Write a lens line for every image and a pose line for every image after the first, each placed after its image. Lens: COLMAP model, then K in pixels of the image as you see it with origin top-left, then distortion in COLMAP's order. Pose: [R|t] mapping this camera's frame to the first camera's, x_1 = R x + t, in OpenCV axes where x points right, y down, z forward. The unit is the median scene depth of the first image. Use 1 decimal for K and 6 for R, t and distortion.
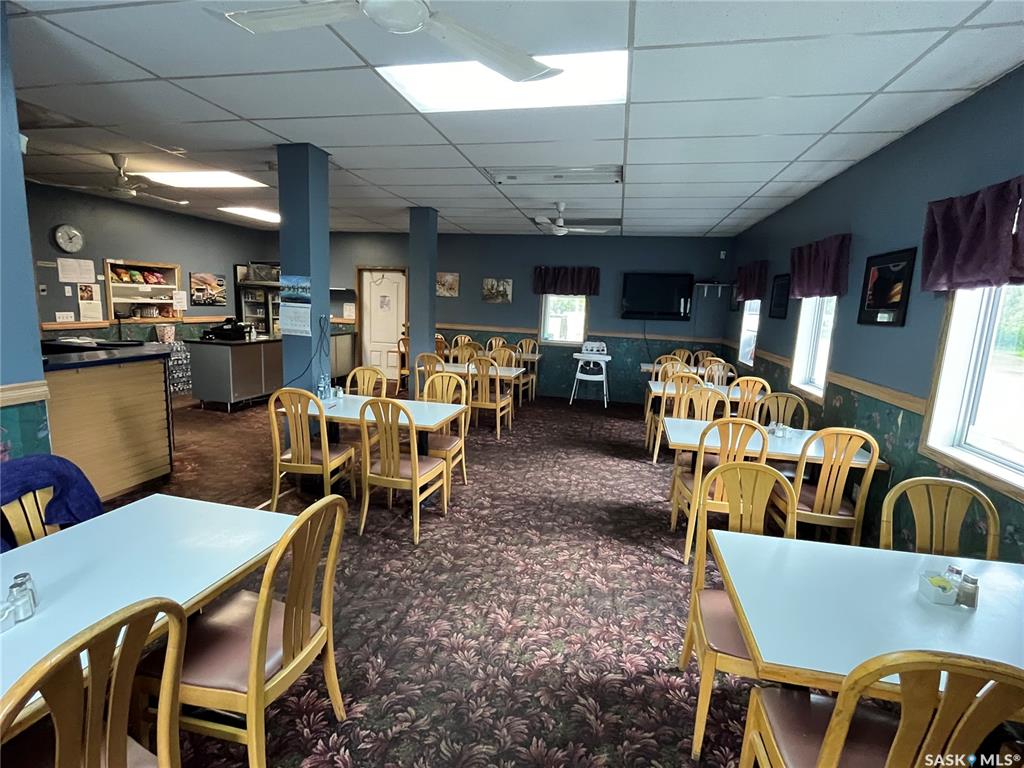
lens RADIAL K [[498.6, 0, 512.3], [0, 498.6, 382.5], [0, 0, 1]] dist [0.000139, 0.000218]
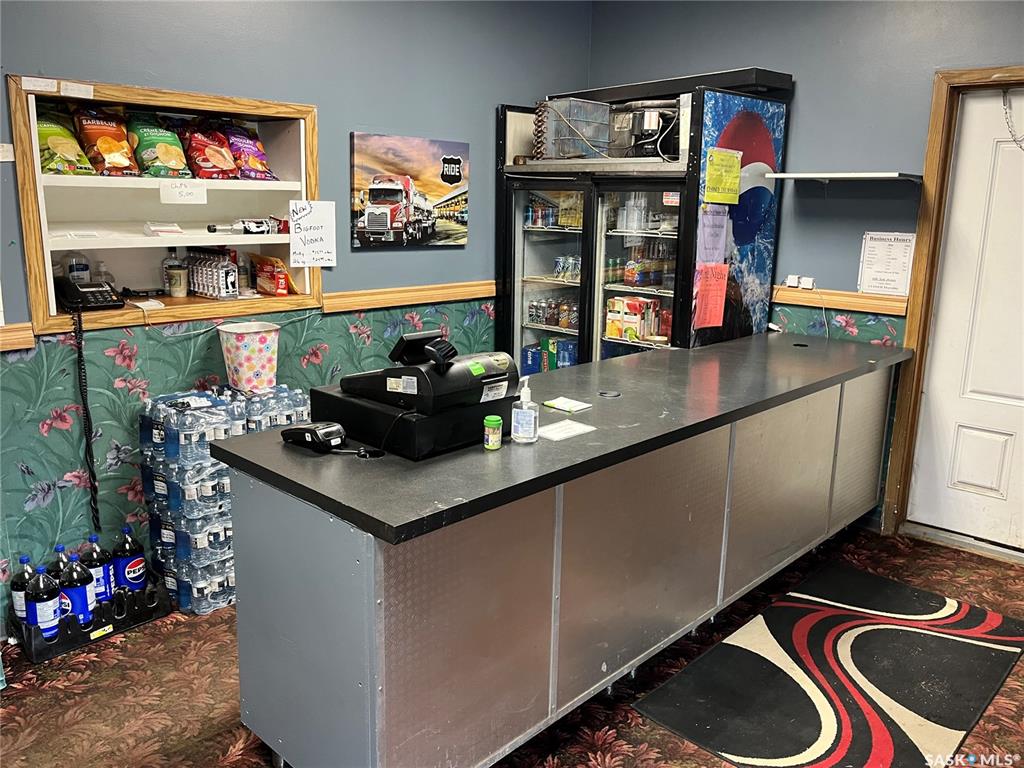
lens RADIAL K [[816.8, 0, 512.6], [0, 816.8, 382.6], [0, 0, 1]] dist [-0.008232, -0.000083]
pose [[0.860629, 0.080791, -0.502783, -0.330174], [-0.061085, 0.996584, 0.055577, -0.113227], [0.505556, -0.017119, 0.862624, 0.655475]]
